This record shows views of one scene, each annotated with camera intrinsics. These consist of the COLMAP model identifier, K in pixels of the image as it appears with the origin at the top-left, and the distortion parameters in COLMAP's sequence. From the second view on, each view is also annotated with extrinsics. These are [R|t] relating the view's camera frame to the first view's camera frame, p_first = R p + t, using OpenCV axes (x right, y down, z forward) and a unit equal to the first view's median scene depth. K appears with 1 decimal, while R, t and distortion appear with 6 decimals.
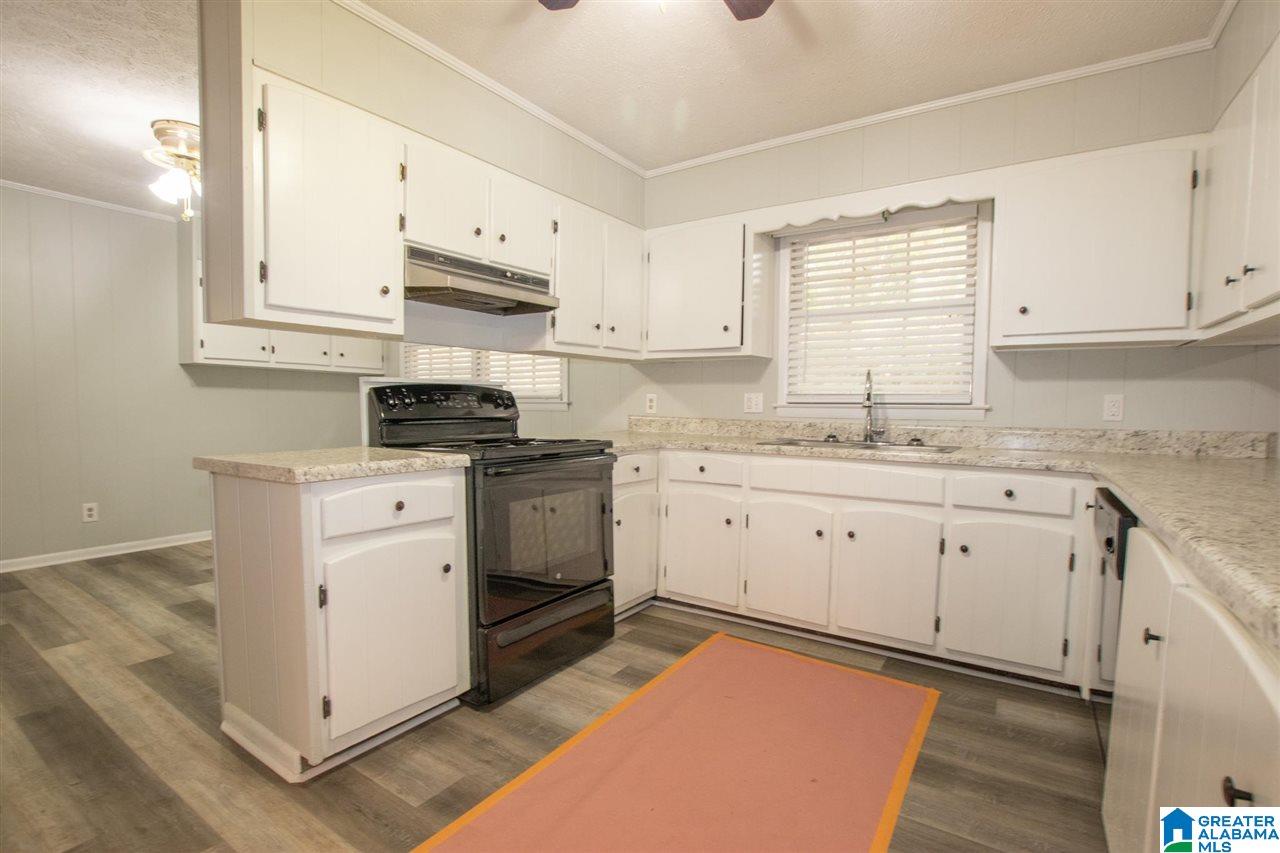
lens RADIAL K [[600.4, 0, 627.4], [0, 600.4, 441.5], [0, 0, 1]] dist [-0.023494, 0.001049]
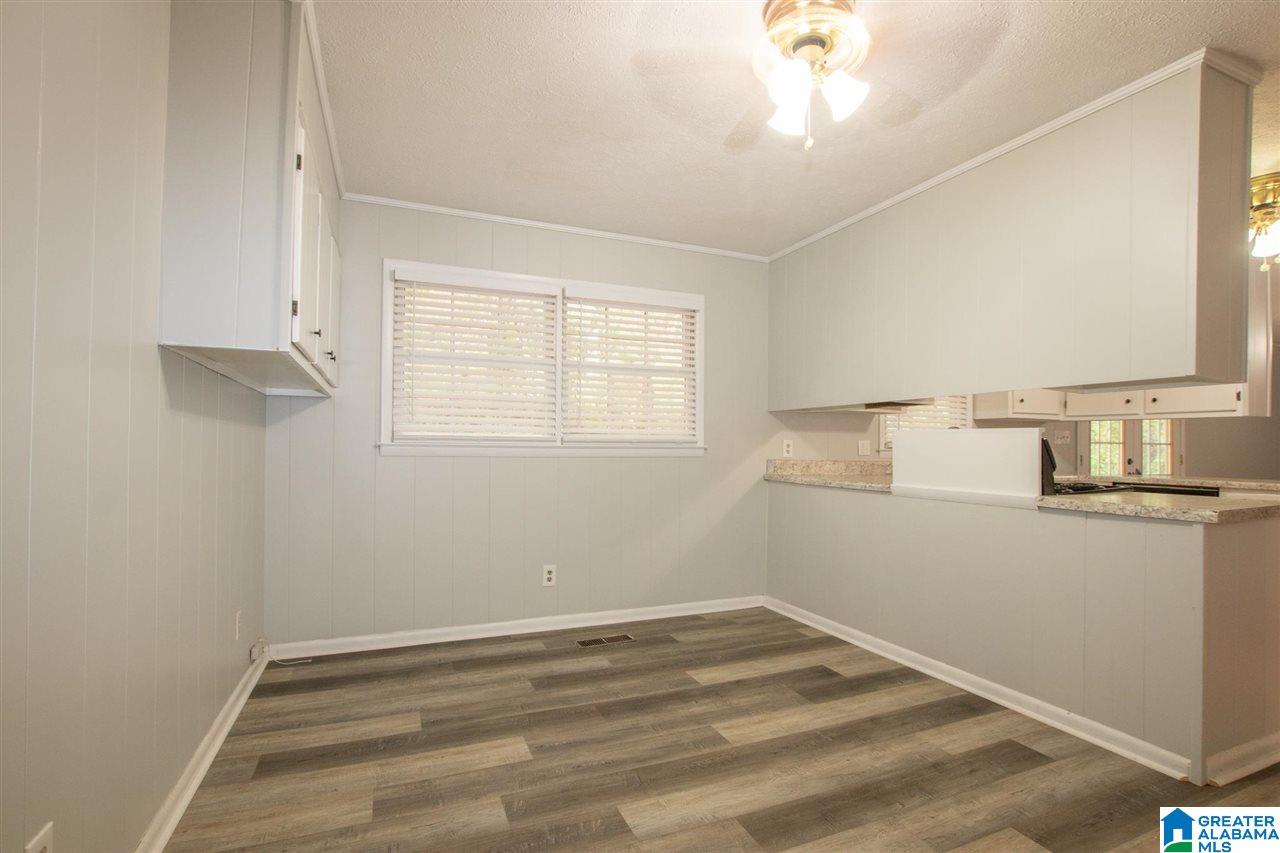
lens RADIAL K [[600.4, 0, 627.4], [0, 600.4, 441.5], [0, 0, 1]] dist [-0.023494, 0.001049]
pose [[0.535981, 0.002019, 0.844227, -1.492386], [0.051328, 0.998069, -0.034974, -0.074845], [-0.842668, 0.062078, 0.534843, 0.939108]]
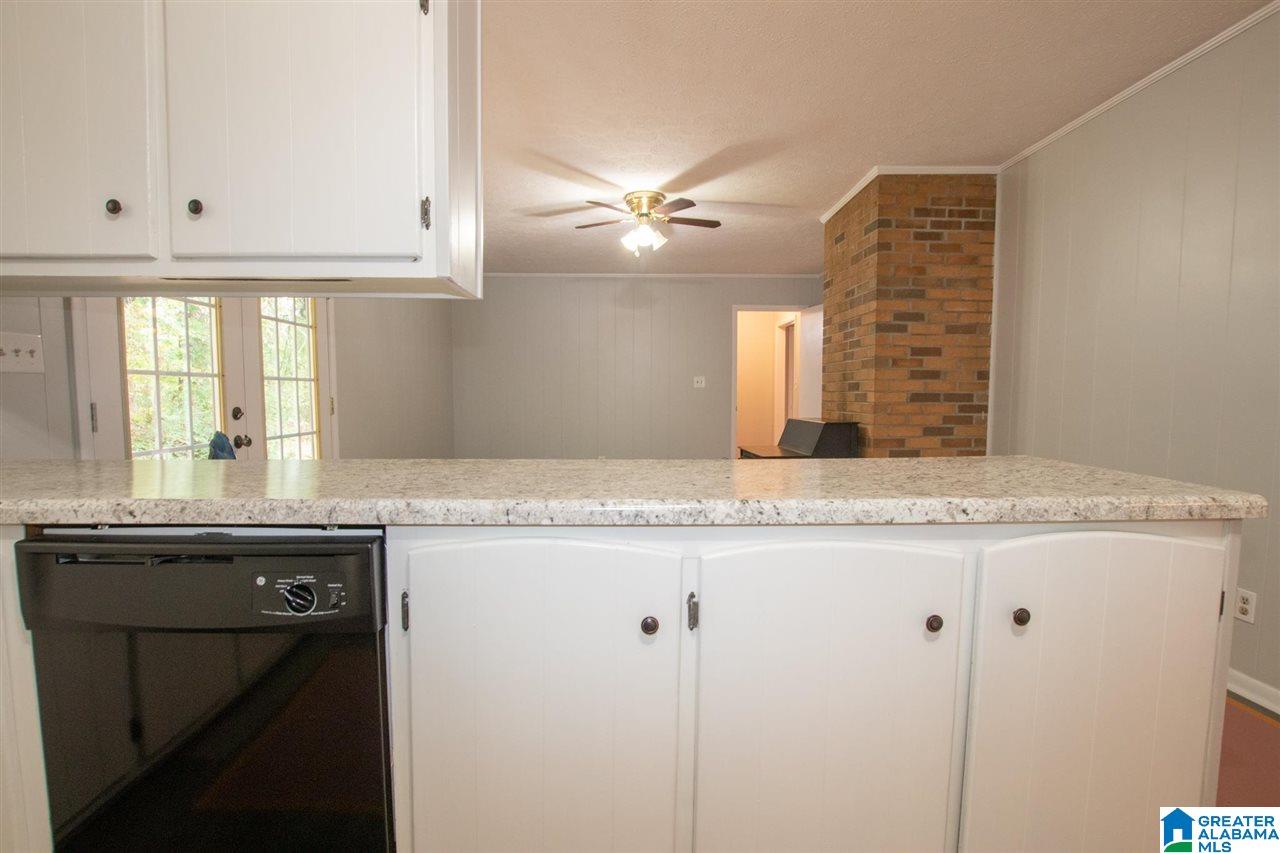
lens RADIAL K [[571.7, 0, 615.6], [0, 571.7, 437.2], [0, 0, 1]] dist [-0.019152, 0.000163]
pose [[-0.580224, -0.072505, 0.811223, 0.073461], [0.044414, 0.991731, 0.120405, -0.032805], [-0.813245, 0.105892, -0.572206, 0.586922]]
